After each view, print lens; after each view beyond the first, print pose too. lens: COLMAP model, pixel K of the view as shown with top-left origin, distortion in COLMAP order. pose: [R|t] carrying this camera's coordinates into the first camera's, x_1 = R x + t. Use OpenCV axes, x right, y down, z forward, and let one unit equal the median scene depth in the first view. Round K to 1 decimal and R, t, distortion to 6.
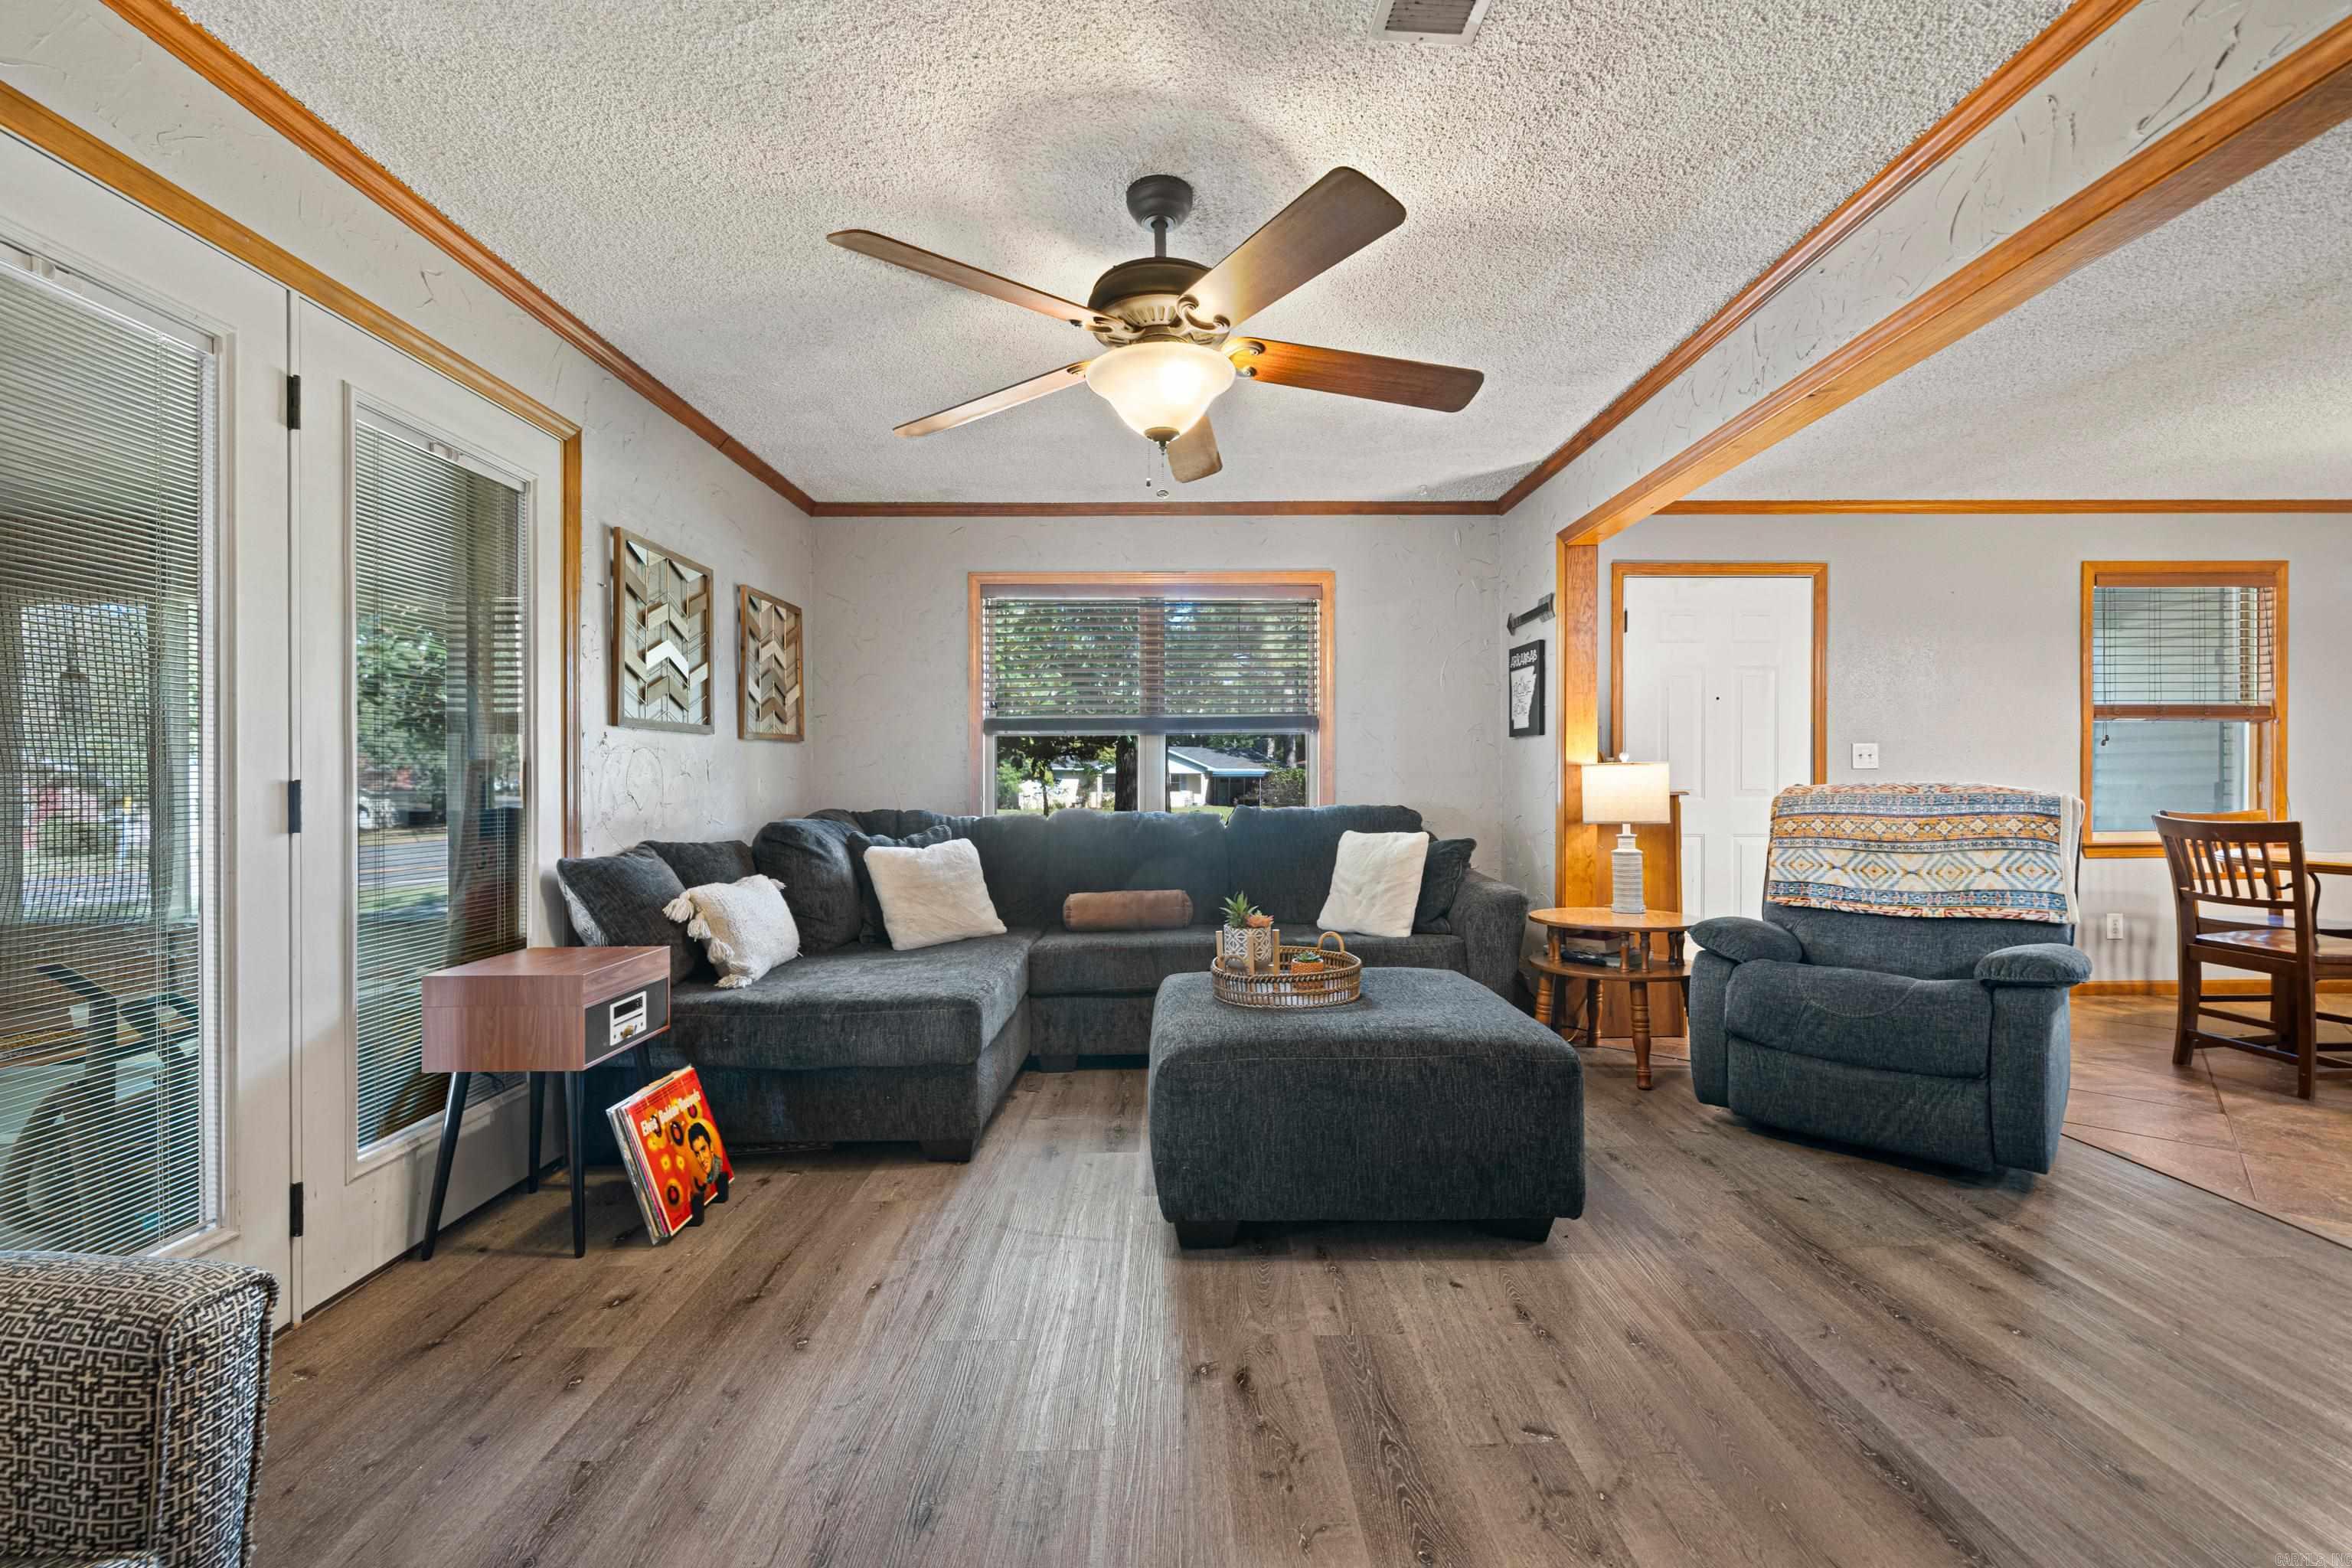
lens RADIAL K [[967.9, 0, 1169.8], [0, 967.9, 776.8], [0, 0, 1]] dist [-0.002751, 0.000875]
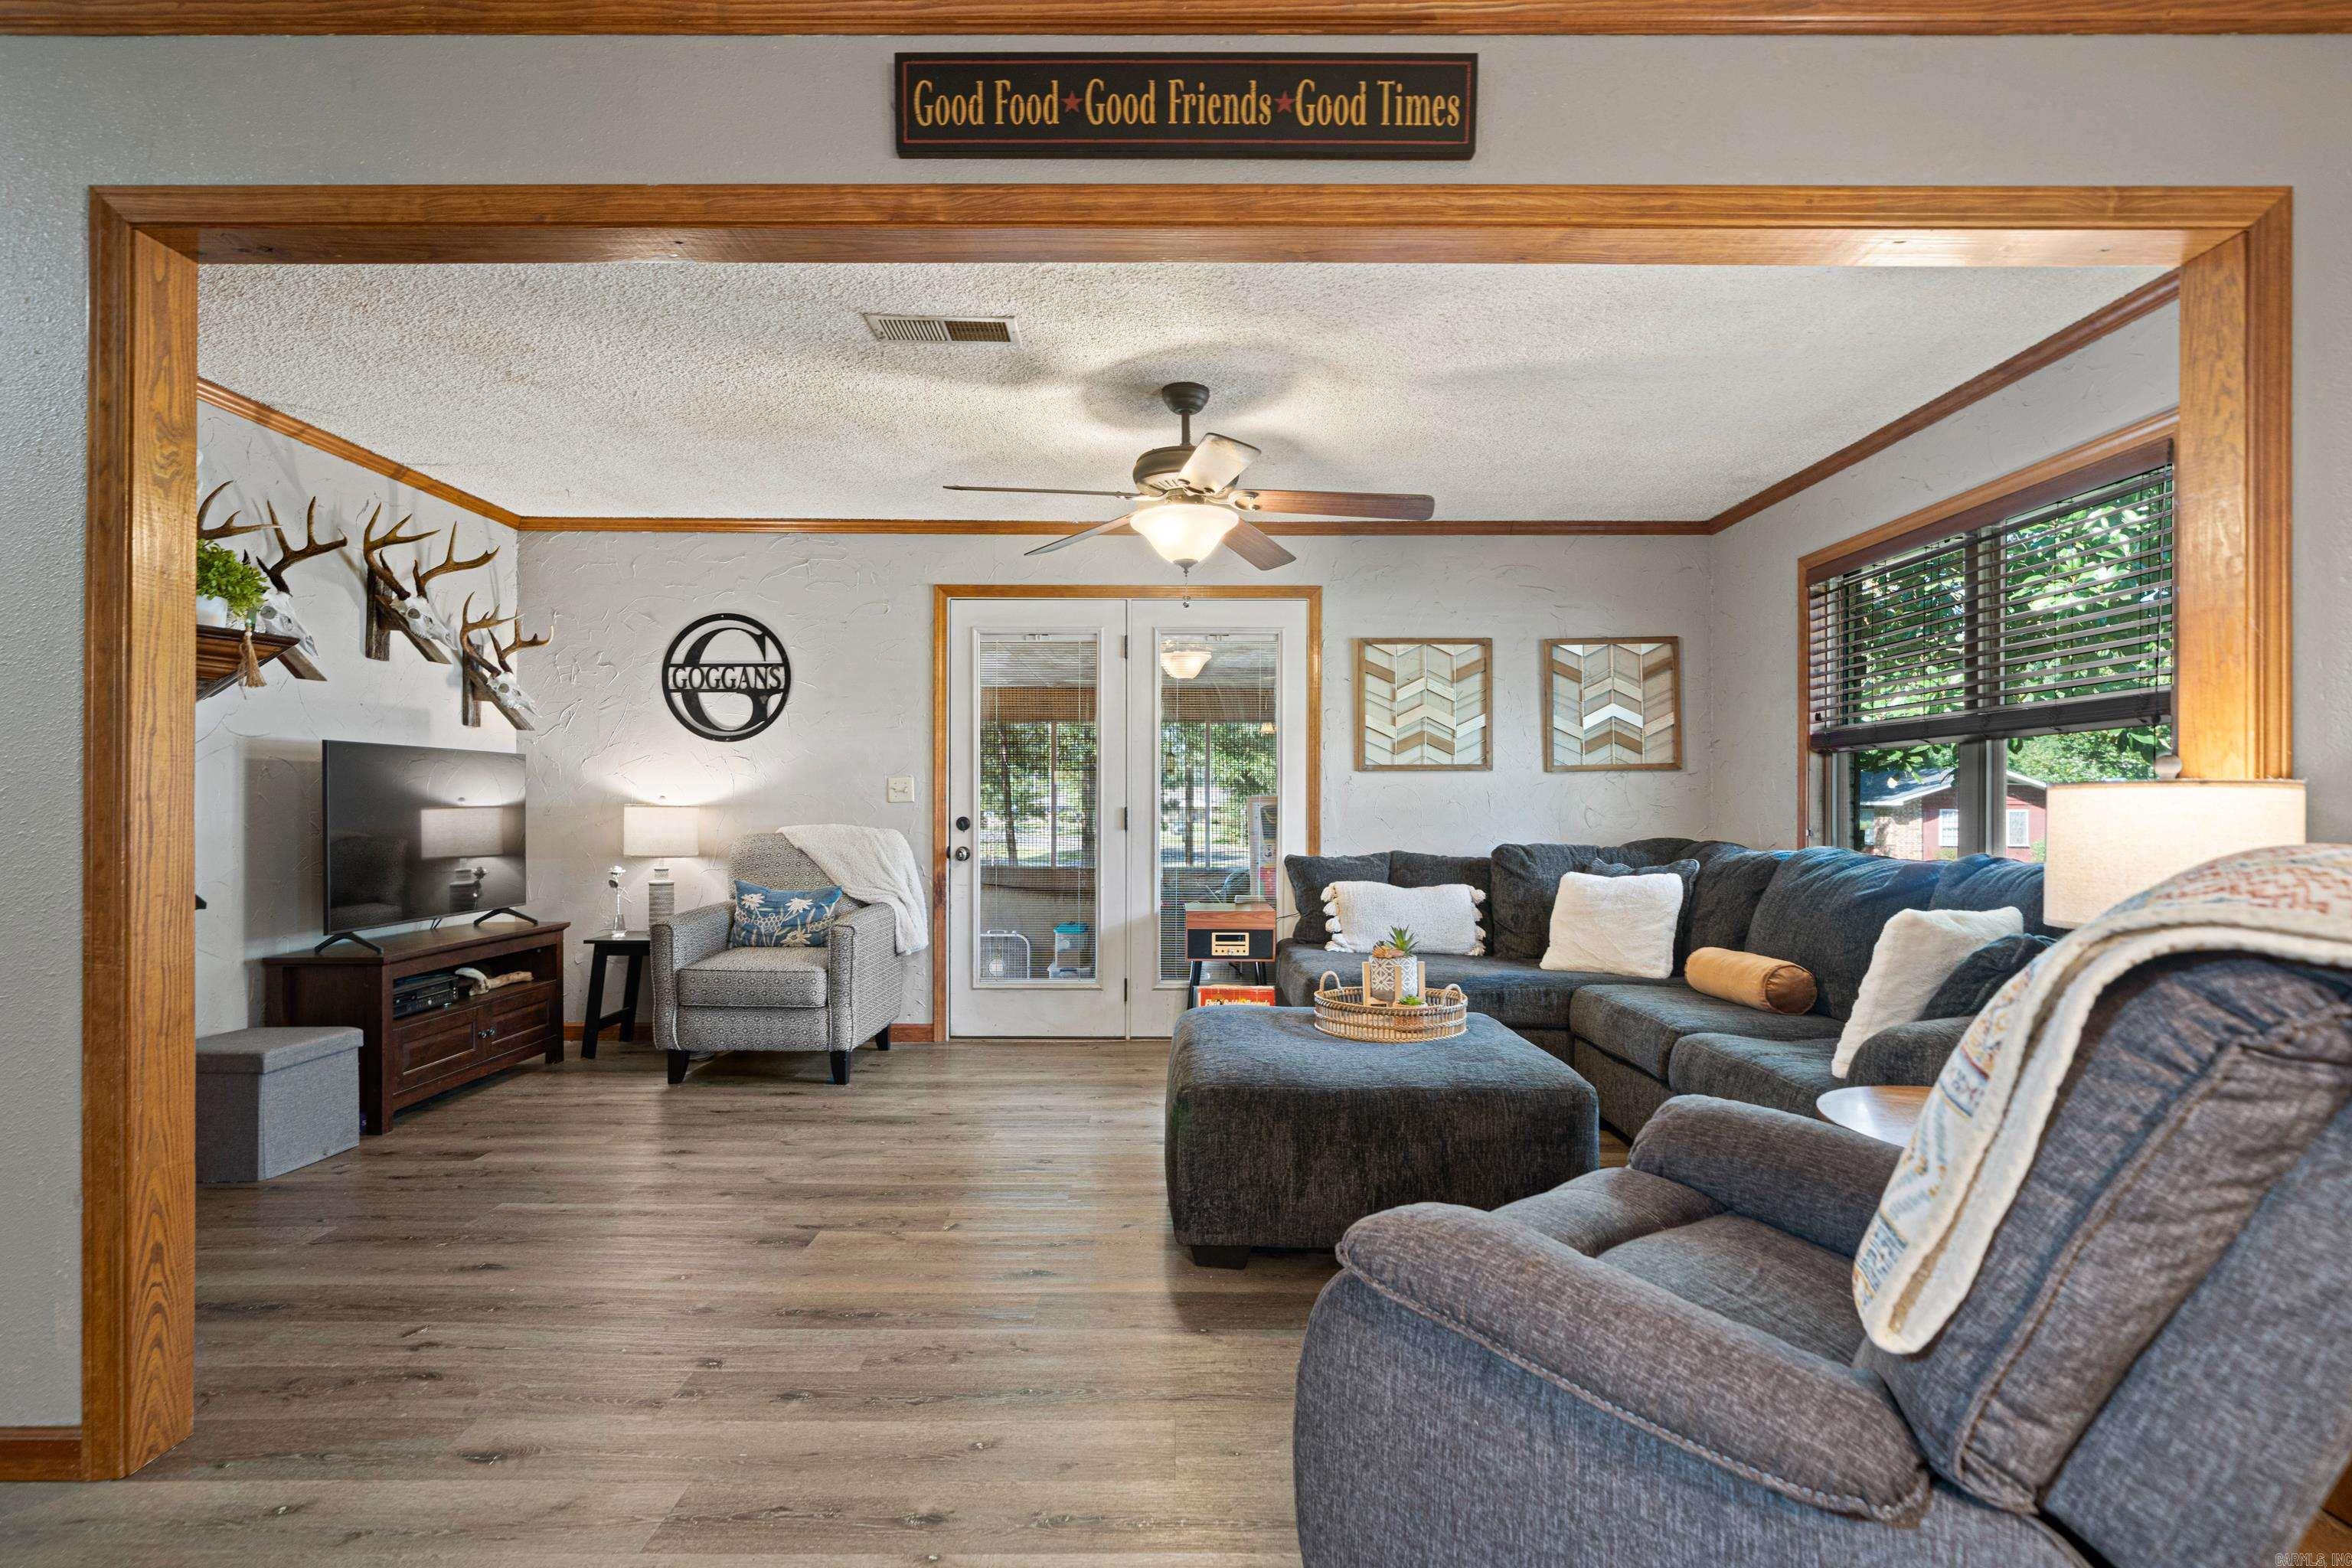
lens RADIAL K [[1125.5, 0, 1161.8], [0, 1125.5, 807.8], [0, 0, 1]] dist [0.006036, 0.000627]
pose [[-0.019501, 0.010025, -0.999760, 1.141717], [0.000736, 0.999950, 0.010013, -0.013654], [0.999810, -0.000540, -0.019507, 0.712159]]
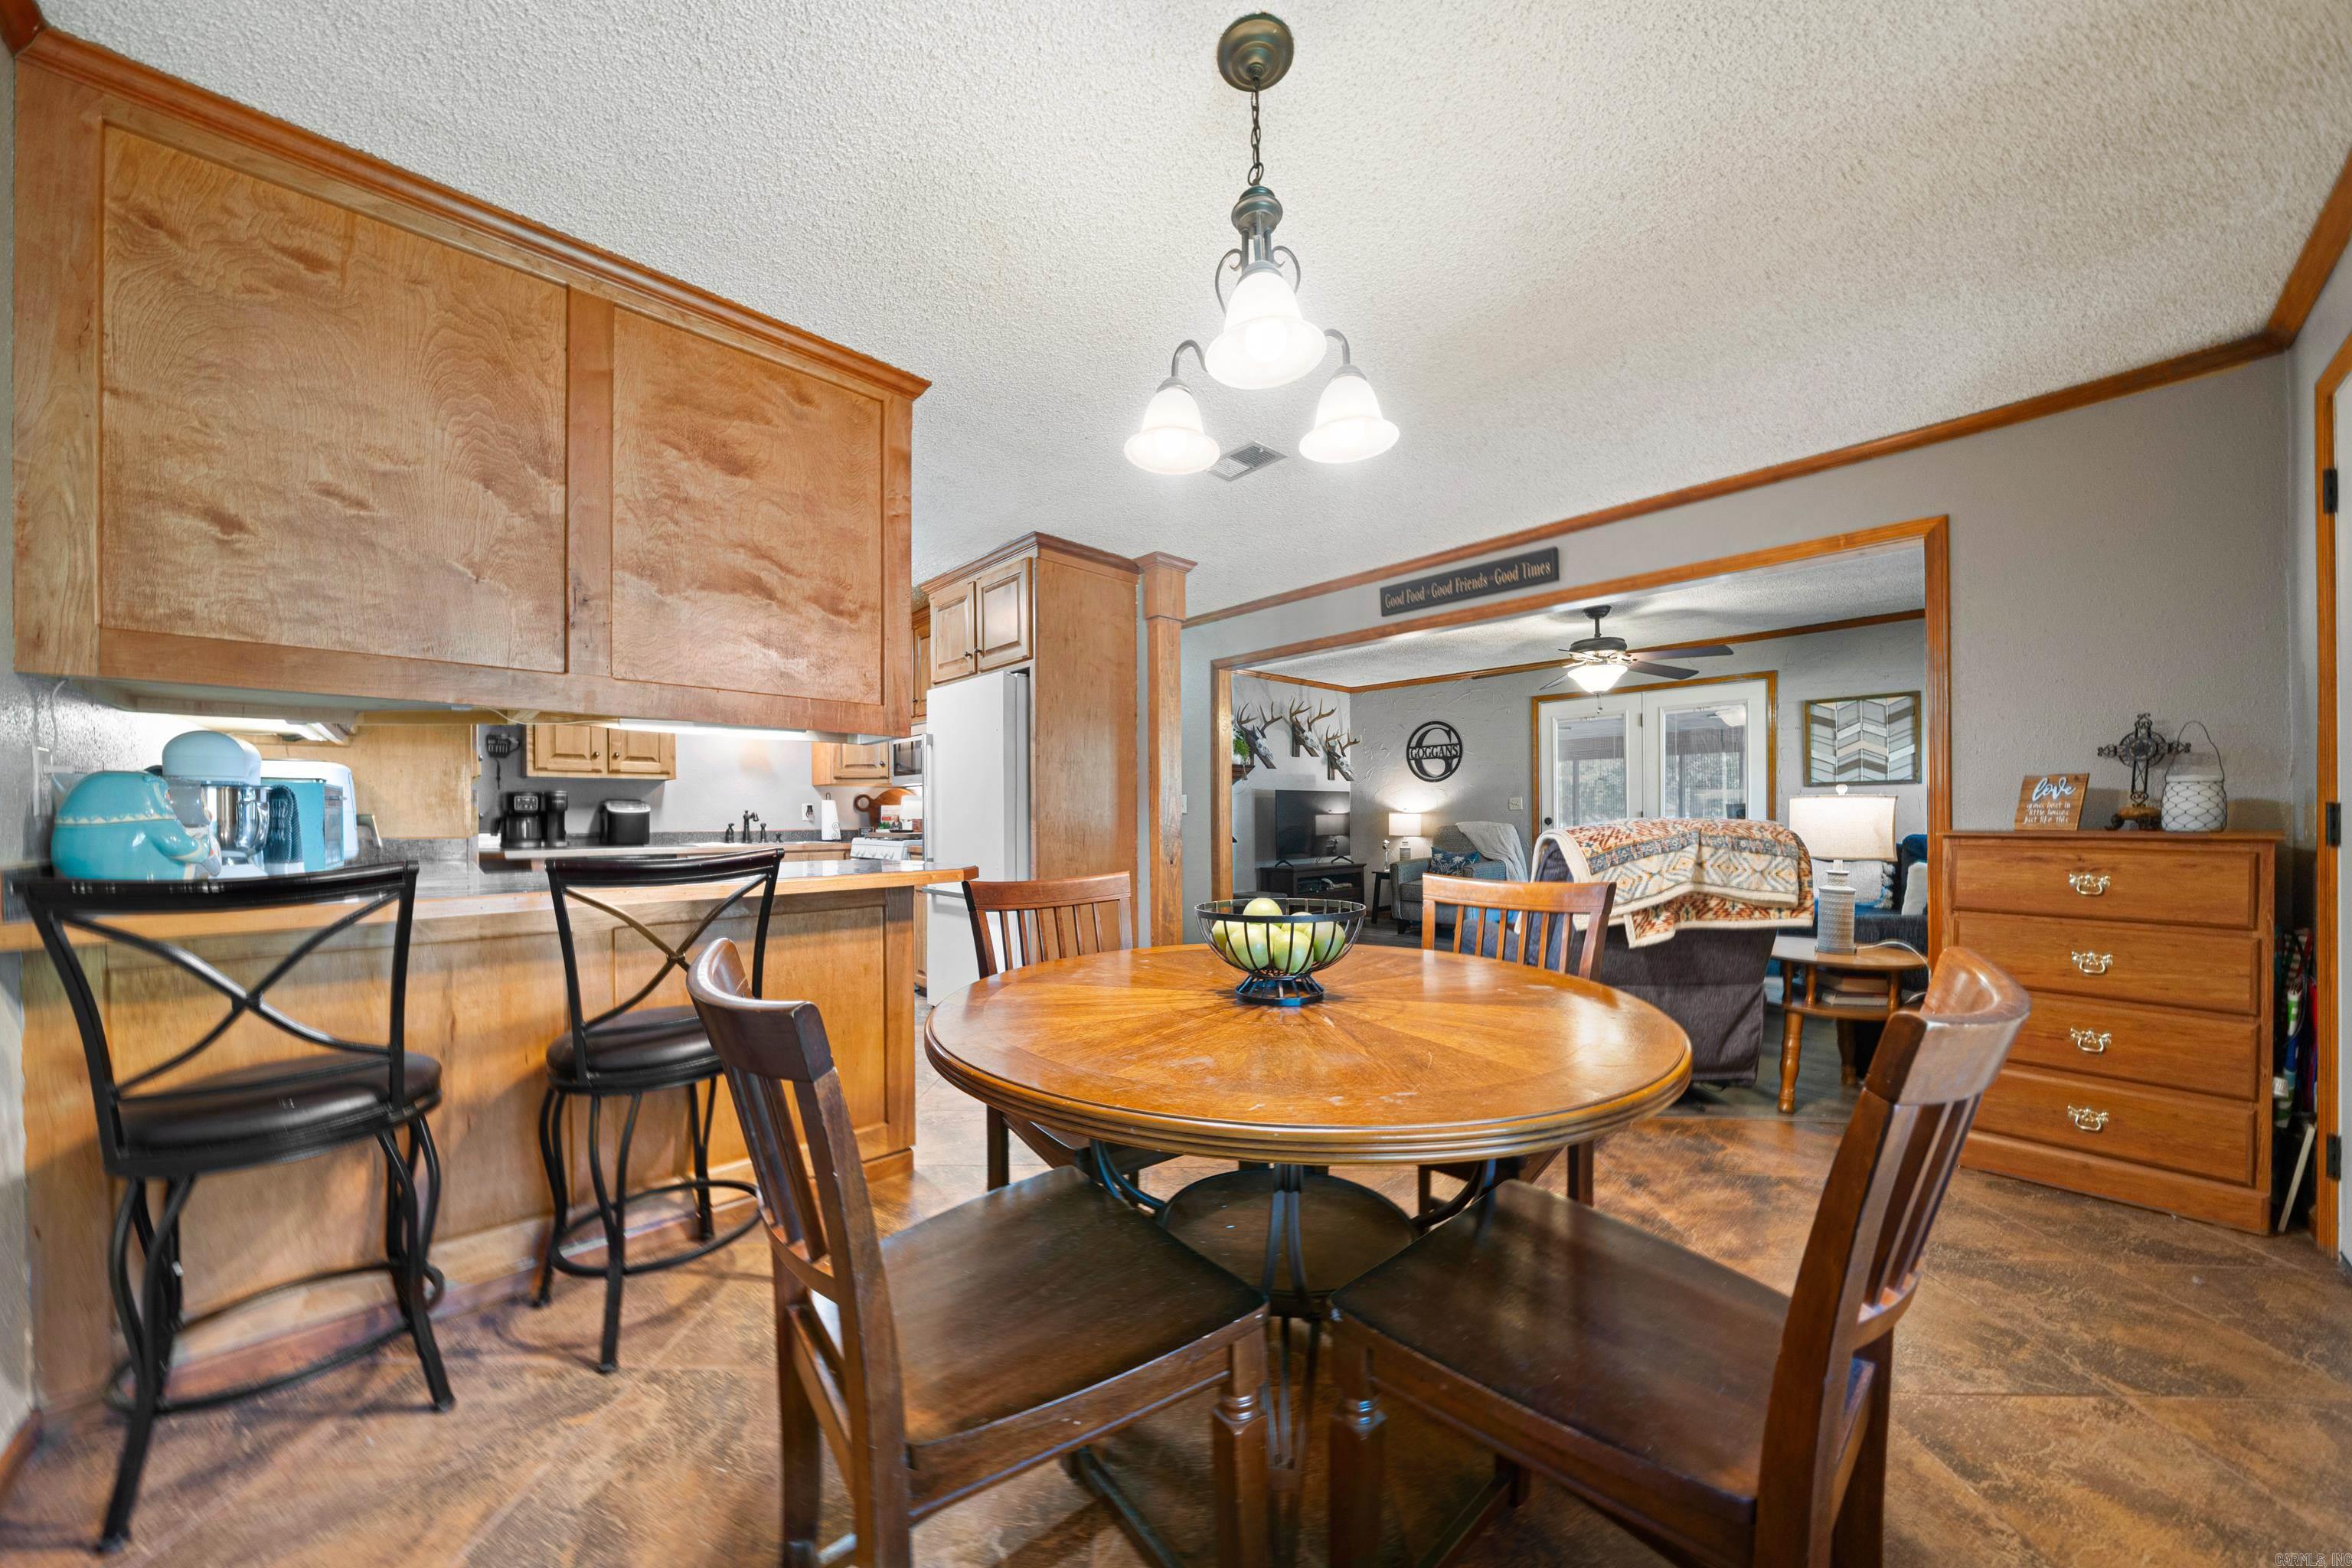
lens RADIAL K [[822.2, 0, 1236.9], [0, 822.2, 819.6], [0, 0, 1]] dist [-0.007201, -0.000167]
pose [[-0.690167, 0.015017, -0.723494, 1.781522], [0.013187, 0.999880, 0.008174, -0.007802], [0.723530, -0.003900, -0.690282, 1.376489]]
